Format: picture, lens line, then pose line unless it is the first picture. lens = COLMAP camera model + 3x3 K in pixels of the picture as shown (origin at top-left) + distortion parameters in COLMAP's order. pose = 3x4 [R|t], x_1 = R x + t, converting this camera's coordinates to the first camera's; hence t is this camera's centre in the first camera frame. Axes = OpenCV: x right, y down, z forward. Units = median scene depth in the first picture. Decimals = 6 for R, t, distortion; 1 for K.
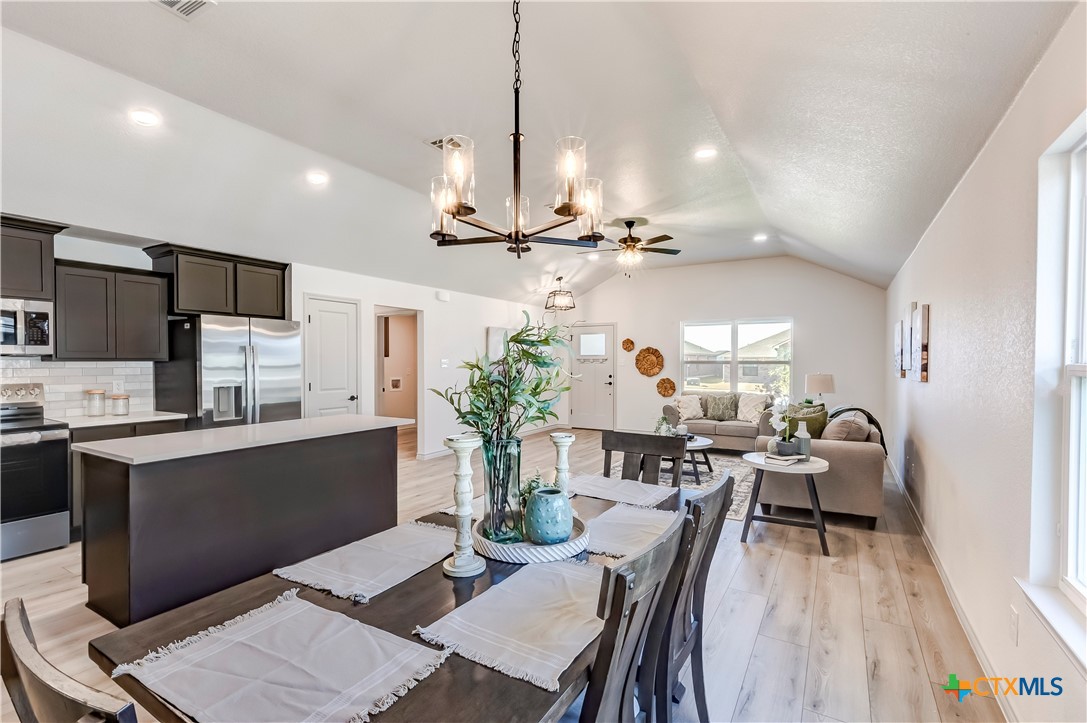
lens RADIAL K [[493.9, 0, 546.7], [0, 493.9, 361.1], [0, 0, 1]] dist [0.002436, -0.000222]
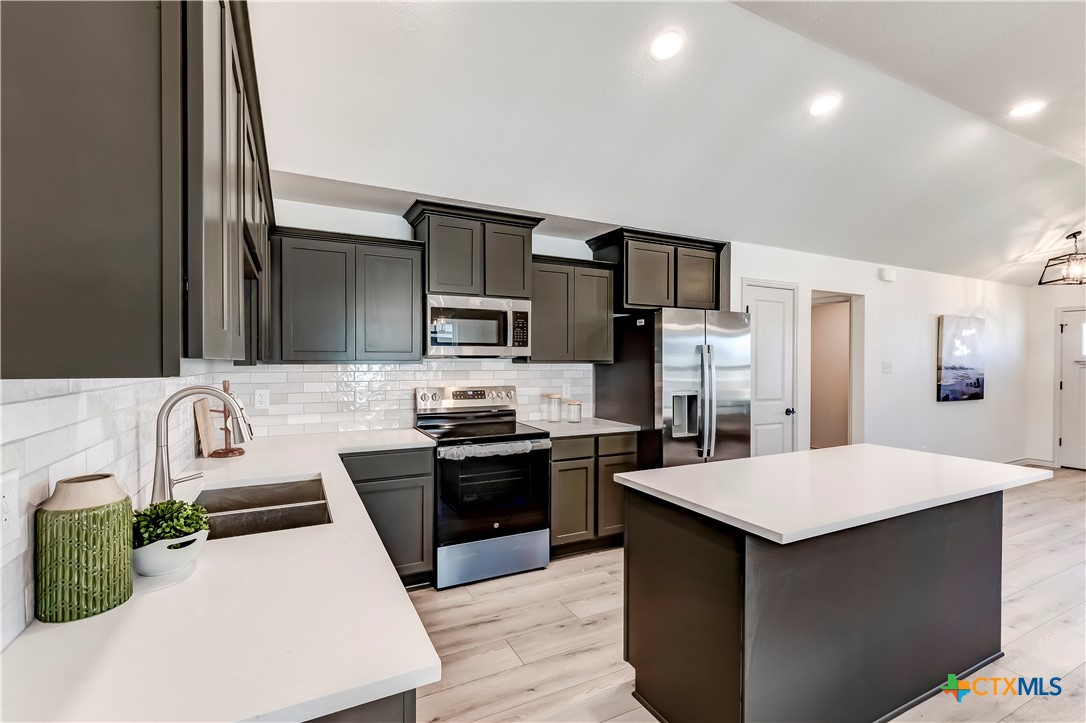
lens RADIAL K [[493.5, 0, 539.5], [0, 493.5, 363.7], [0, 0, 1]] dist [0.002436, -0.000222]
pose [[0.843933, 0.008669, -0.536379, -0.345721], [-0.004927, 0.999953, 0.008409, -0.005440], [0.536427, -0.004454, 0.843935, 0.155782]]
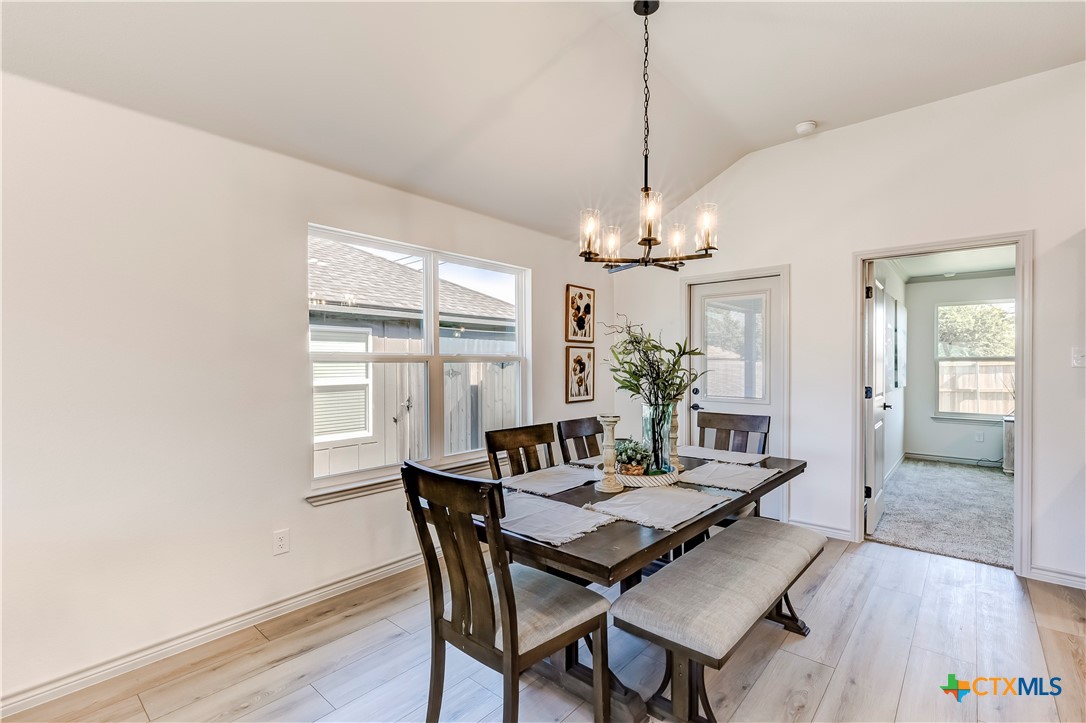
lens RADIAL K [[493.5, 0, 537.1], [0, 493.5, 366.8], [0, 0, 1]] dist [0.002436, -0.000222]
pose [[-0.981391, -0.001483, 0.192016, -0.006562], [0.000008, 0.999970, 0.007765, 0.012906], [-0.192022, 0.007622, -0.981361, 0.806879]]
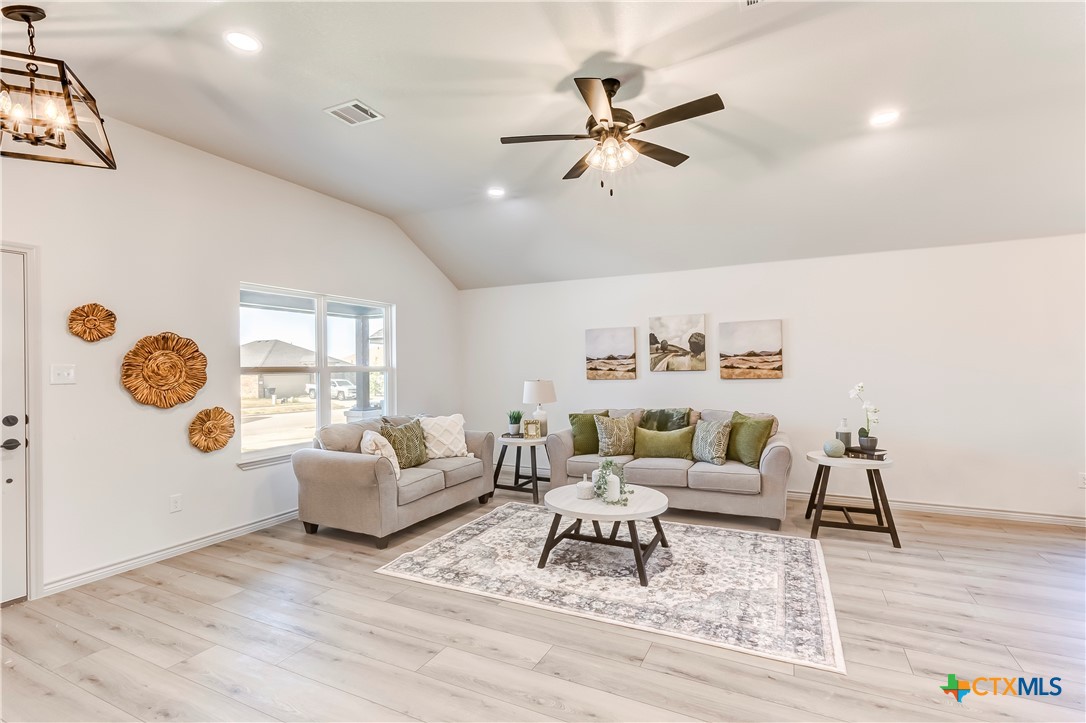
lens RADIAL K [[493.5, 0, 551.3], [0, 493.5, 366.7], [0, 0, 1]] dist [0.002436, -0.000222]
pose [[-0.085952, -0.002616, 0.996296, -0.369989], [0.011427, 0.999928, 0.003611, 0.000451], [-0.996234, 0.011695, -0.085916, 1.270767]]
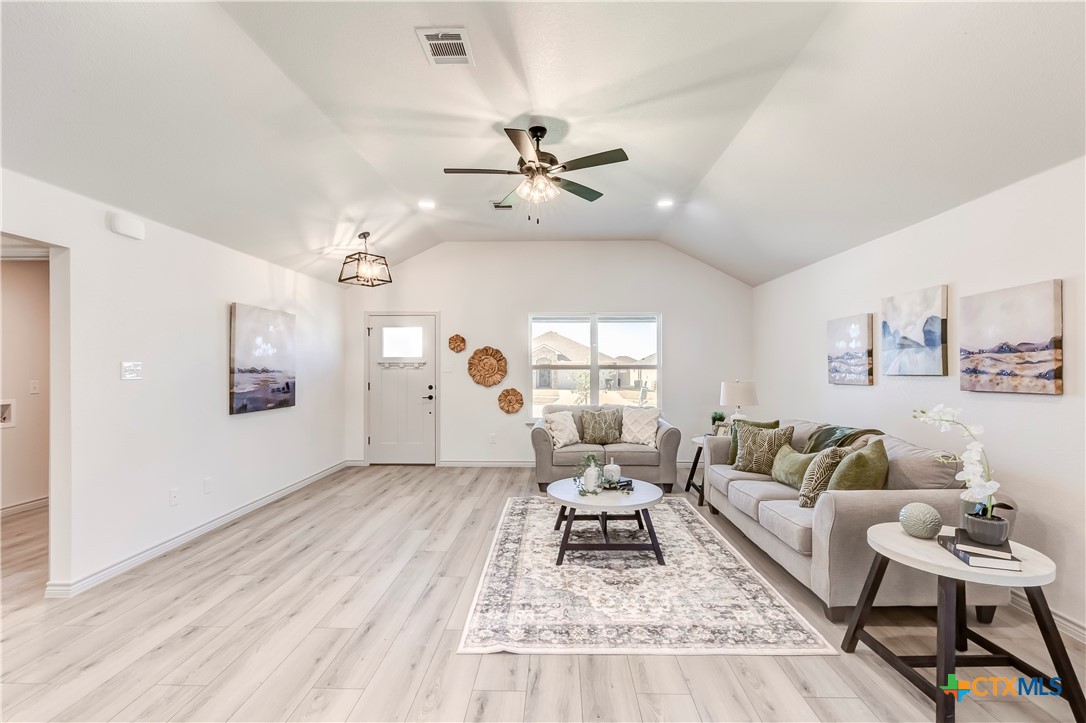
lens RADIAL K [[493.5, 0, 549.3], [0, 493.5, 364.4], [0, 0, 1]] dist [0.002436, -0.000222]
pose [[0.871560, 0.000071, 0.490289, -0.126035], [0.002161, 0.999990, -0.003986, 0.002266], [-0.490284, 0.004534, 0.871551, 0.550869]]
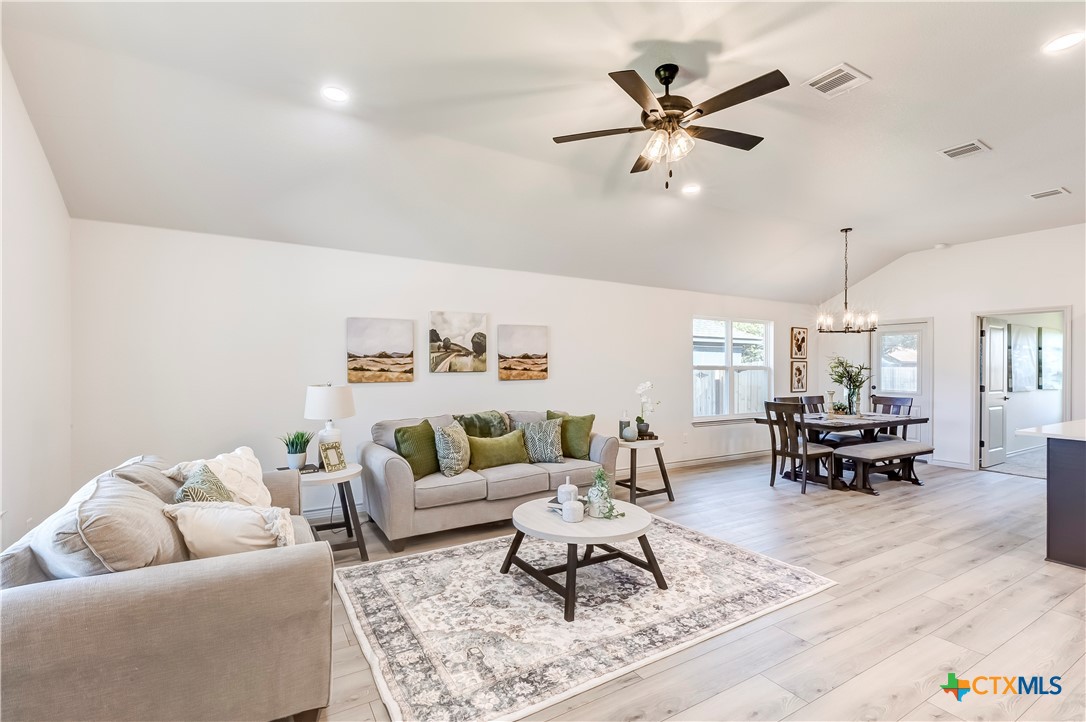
lens RADIAL K [[493.5, 0, 538.7], [0, 493.5, 364.6], [0, 0, 1]] dist [0.002436, -0.000222]
pose [[-0.876190, -0.005438, 0.481935, 0.054109], [-0.006475, 0.999979, -0.000488, 0.001006], [-0.481922, -0.003548, -0.876207, 1.693365]]
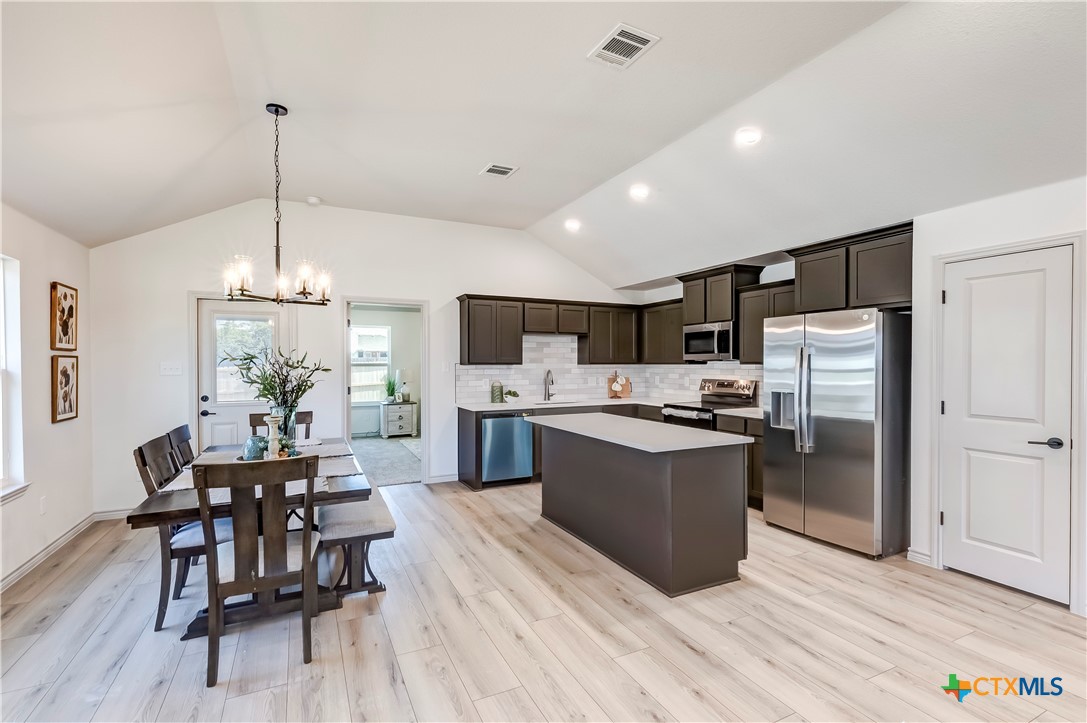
lens RADIAL K [[493.9, 0, 549.6], [0, 493.9, 369.4], [0, 0, 1]] dist [0.002436, -0.000222]
pose [[-0.541720, 0.012862, -0.840461, 0.316089], [0.001544, 0.999896, 0.014307, -0.004481], [0.840558, 0.006452, -0.541684, 0.952956]]
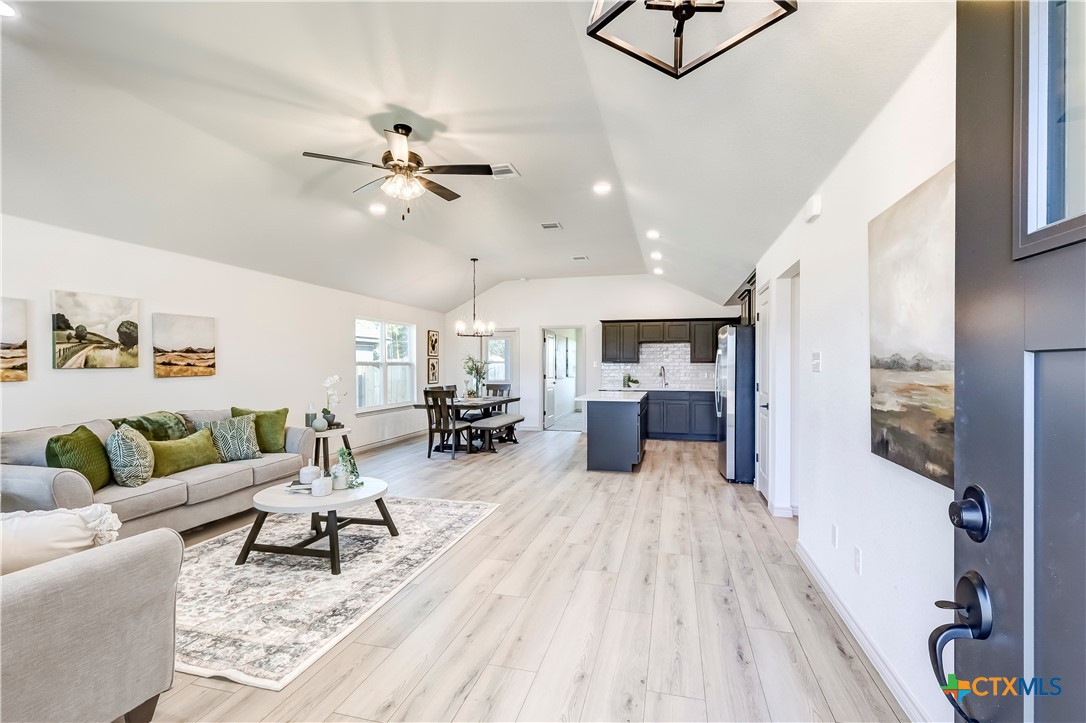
lens RADIAL K [[493.5, 0, 544.2], [0, 493.5, 364.0], [0, 0, 1]] dist [0.002436, -0.000222]
pose [[-0.962159, -0.001641, -0.272483, 0.191641], [-0.000882, 0.999995, -0.002908, 0.011391], [0.272486, -0.002558, -0.962156, 1.875060]]
